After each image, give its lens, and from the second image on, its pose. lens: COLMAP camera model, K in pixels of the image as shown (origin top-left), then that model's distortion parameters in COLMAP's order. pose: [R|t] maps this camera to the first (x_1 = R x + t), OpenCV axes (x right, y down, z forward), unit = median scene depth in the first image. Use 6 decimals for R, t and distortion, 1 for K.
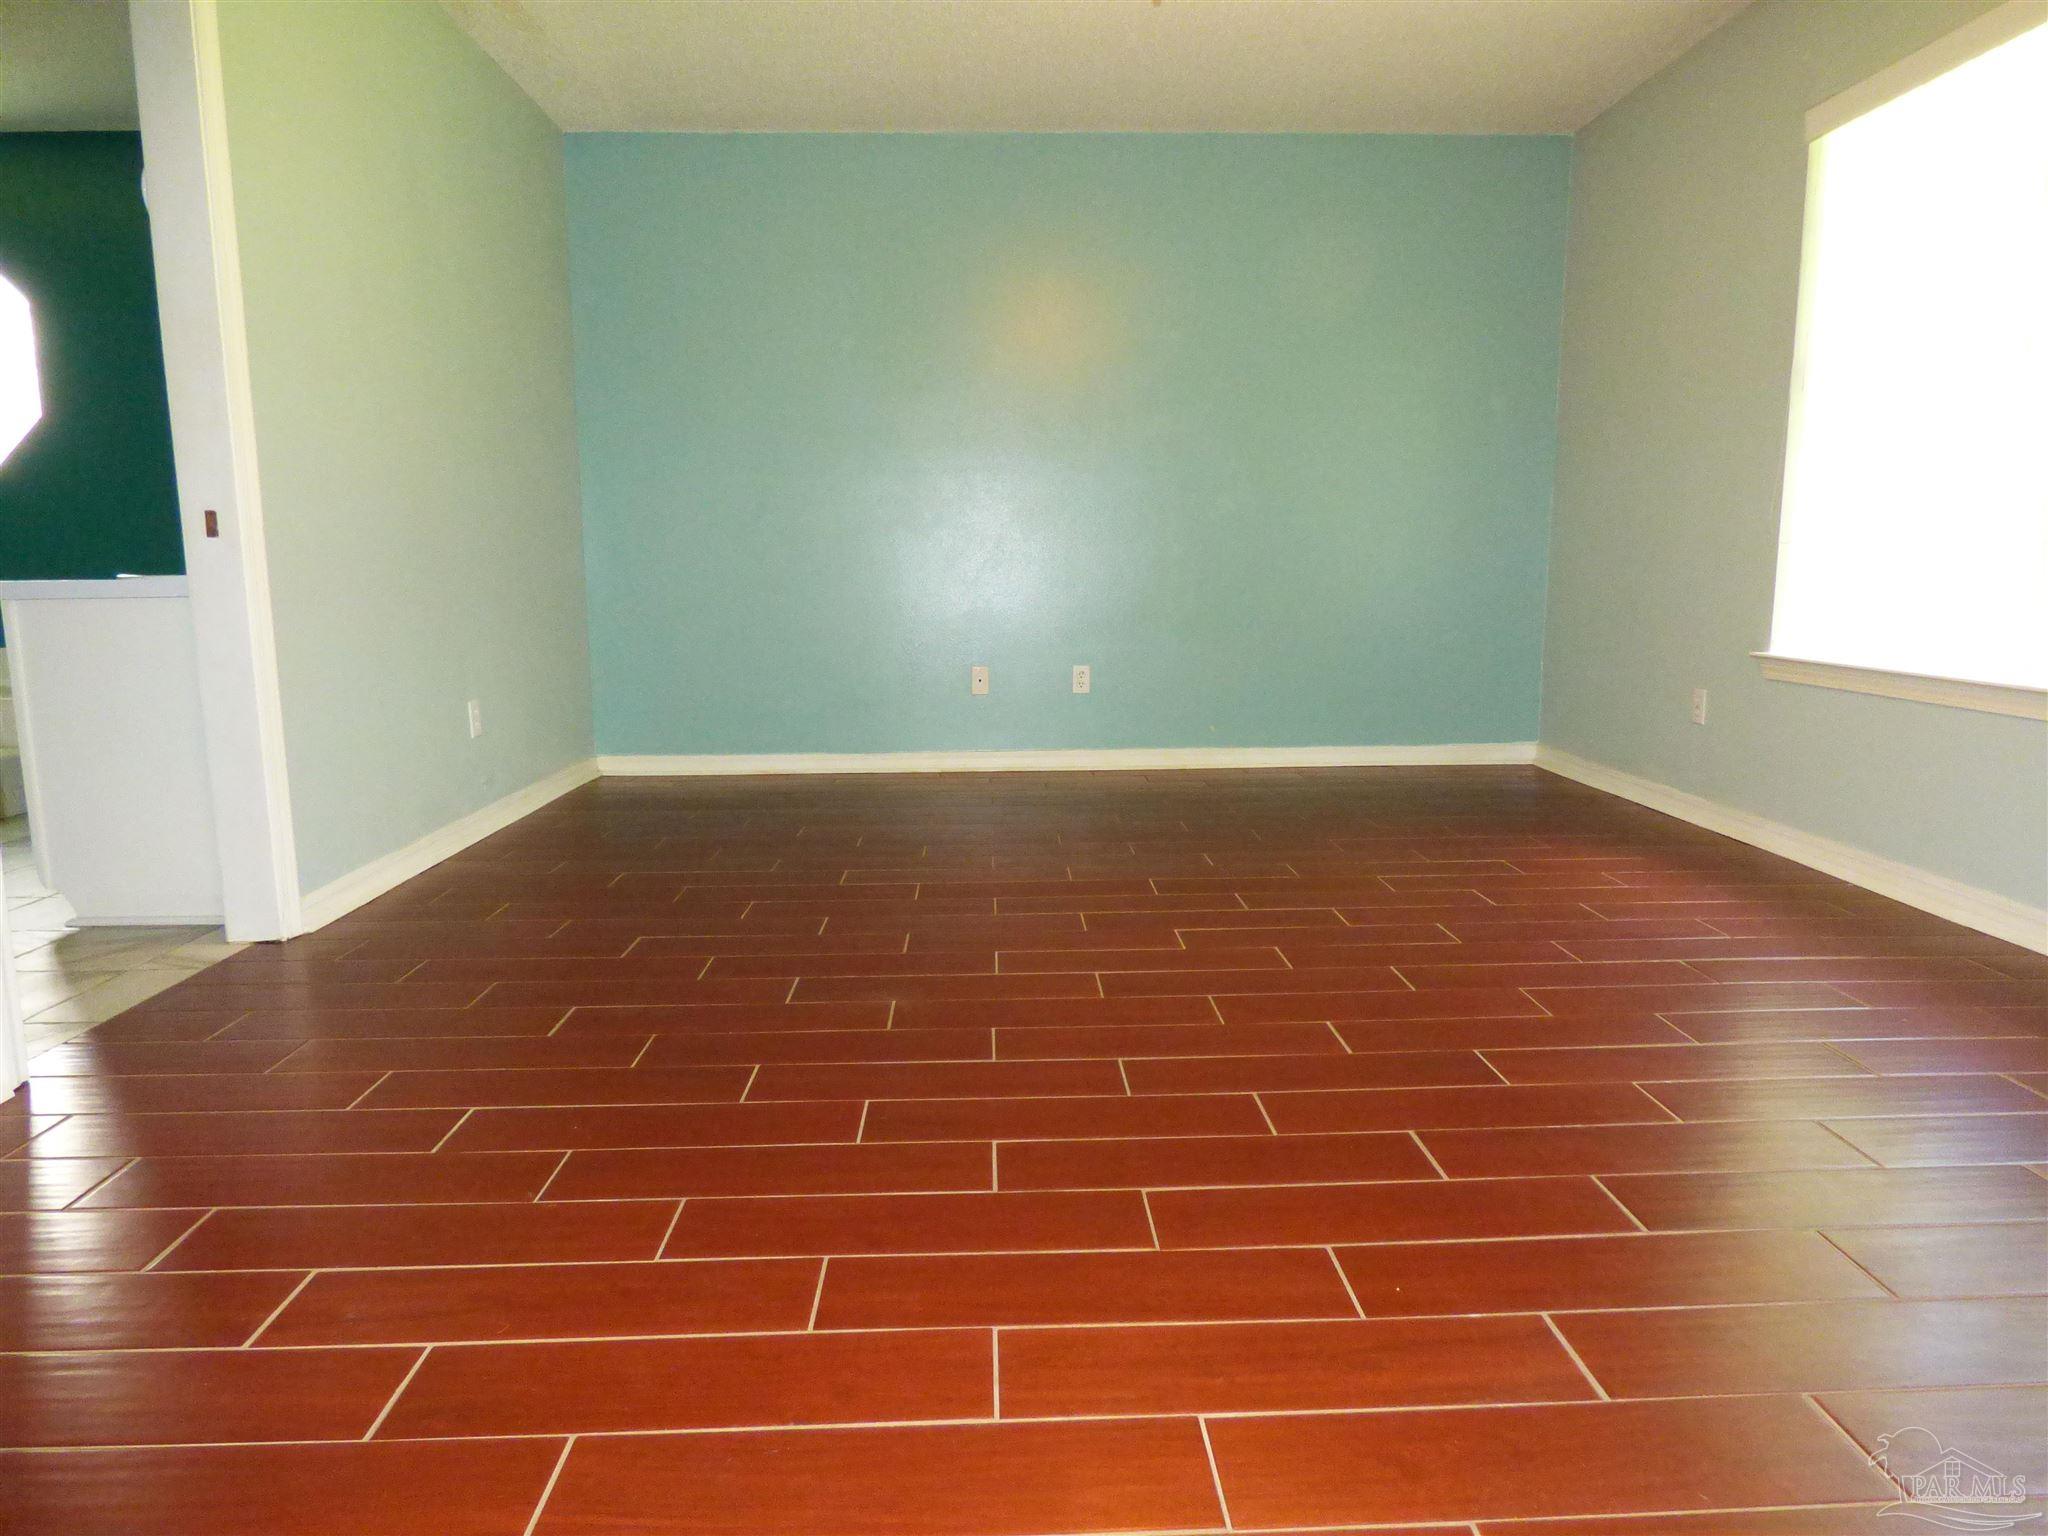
lens RADIAL K [[1258.8, 0, 1024.0], [0, 1258.8, 768.0], [0, 0, 1]] dist [-0.014810, 0.000668]
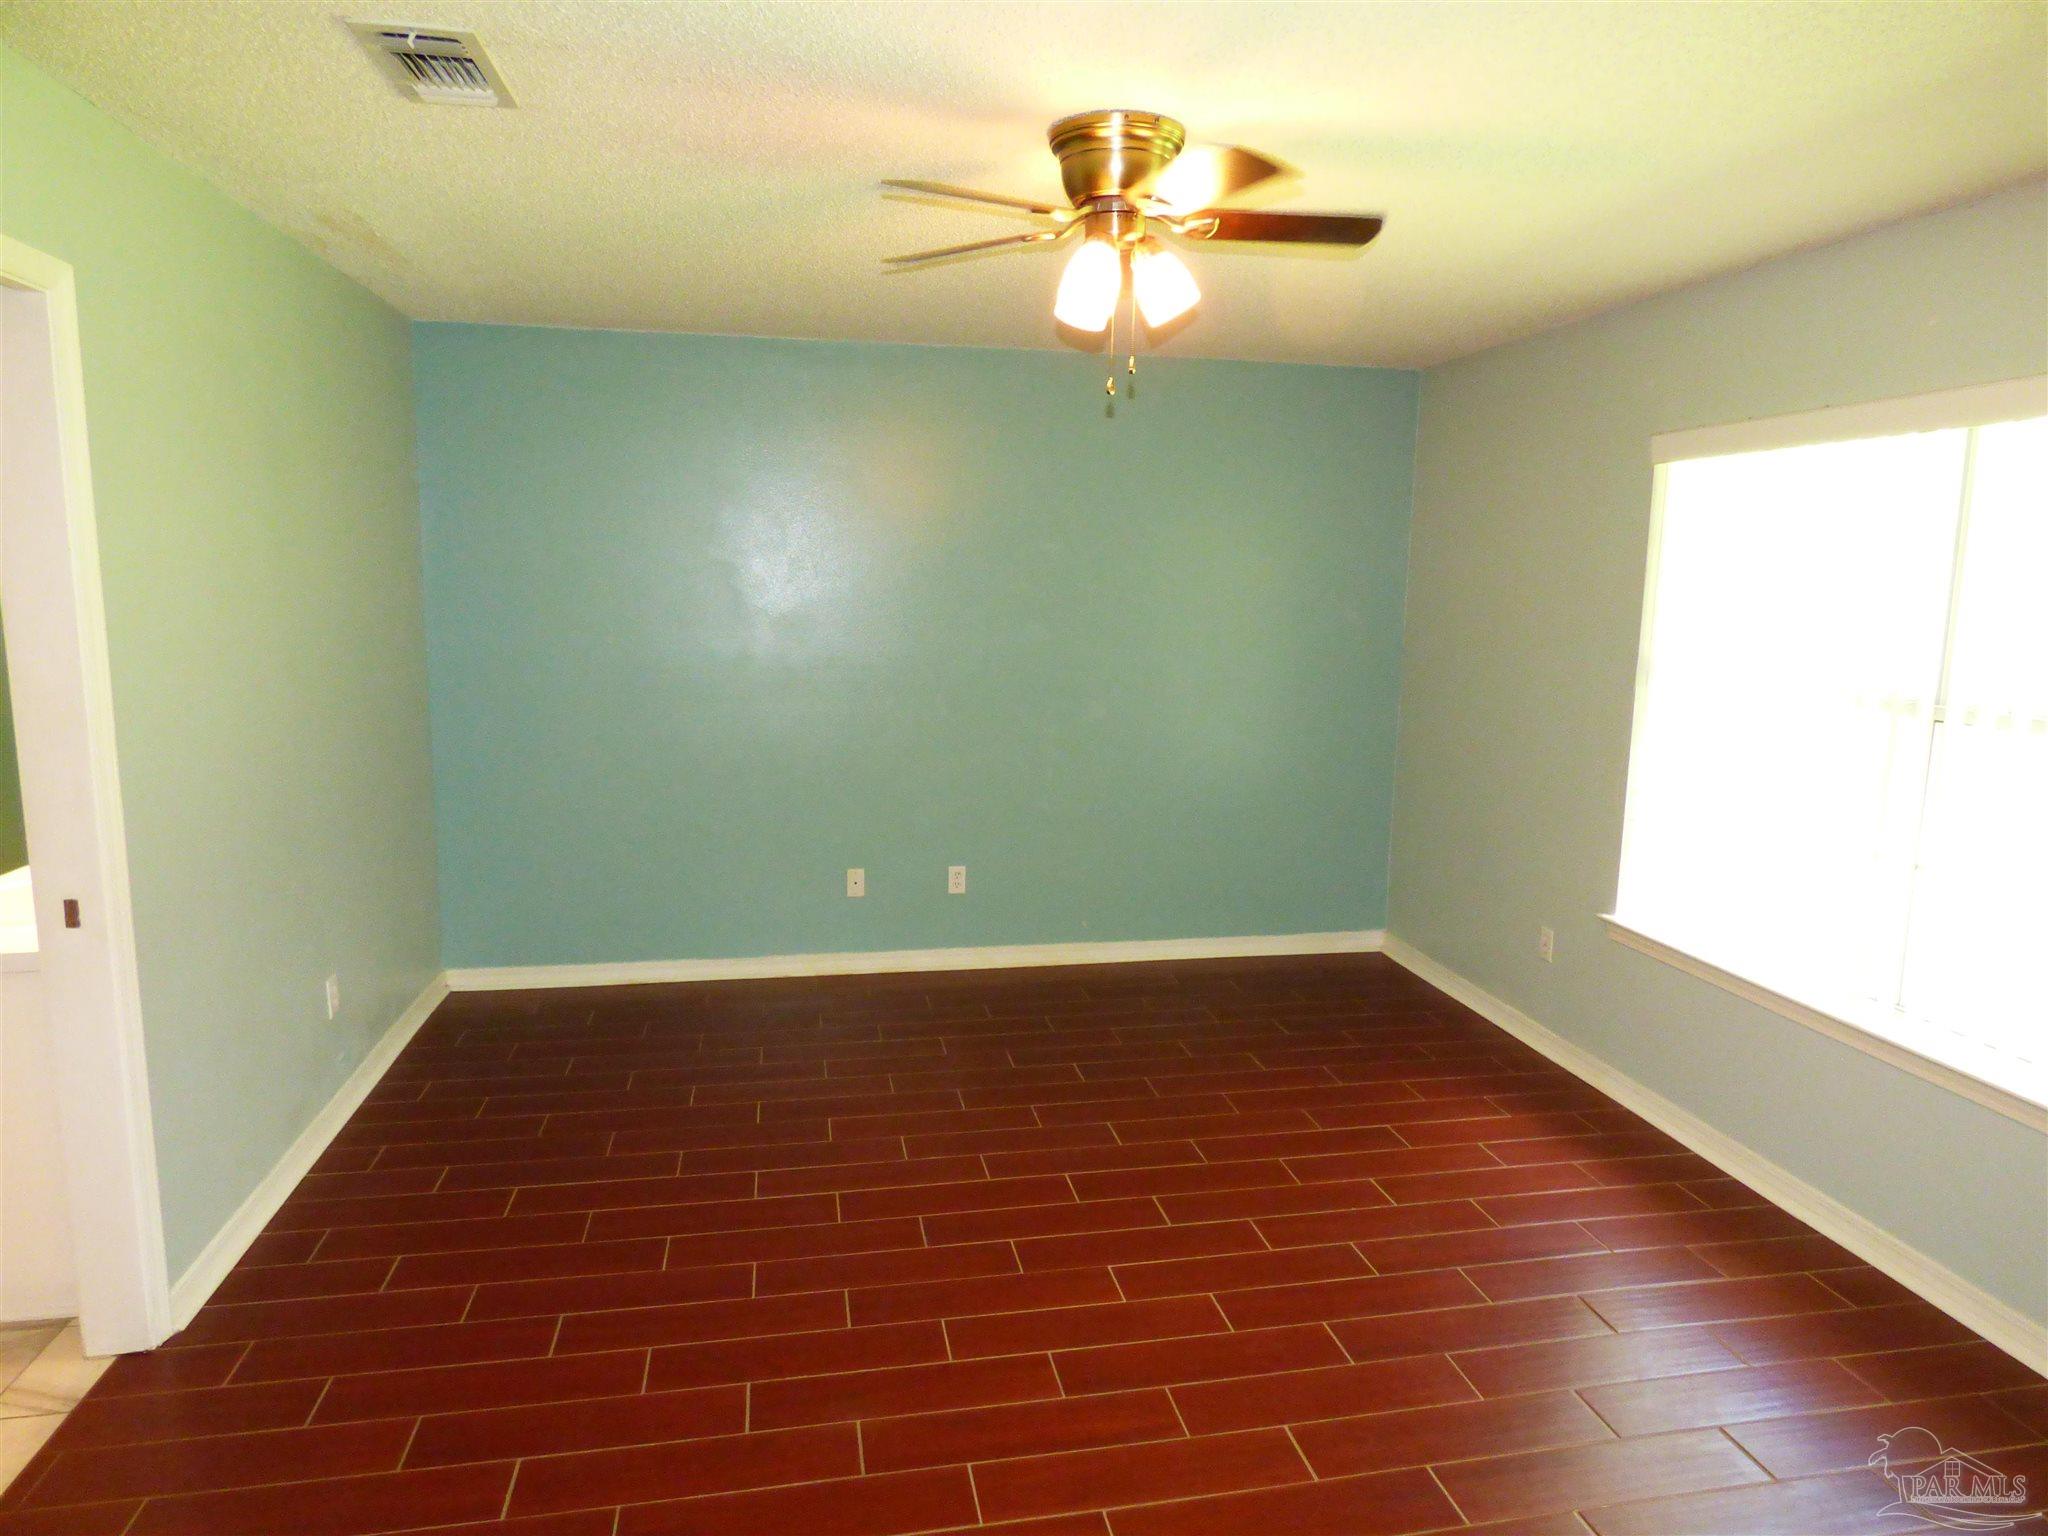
lens RADIAL K [[1258.8, 0, 1024.0], [0, 1258.8, 768.0], [0, 0, 1]] dist [-0.014810, 0.000668]
pose [[0.986709, -0.005354, 0.162407, -0.072655], [0.005306, 0.999986, 0.000727, -0.180268], [-0.162409, 0.000145, 0.986724, 0.003123]]
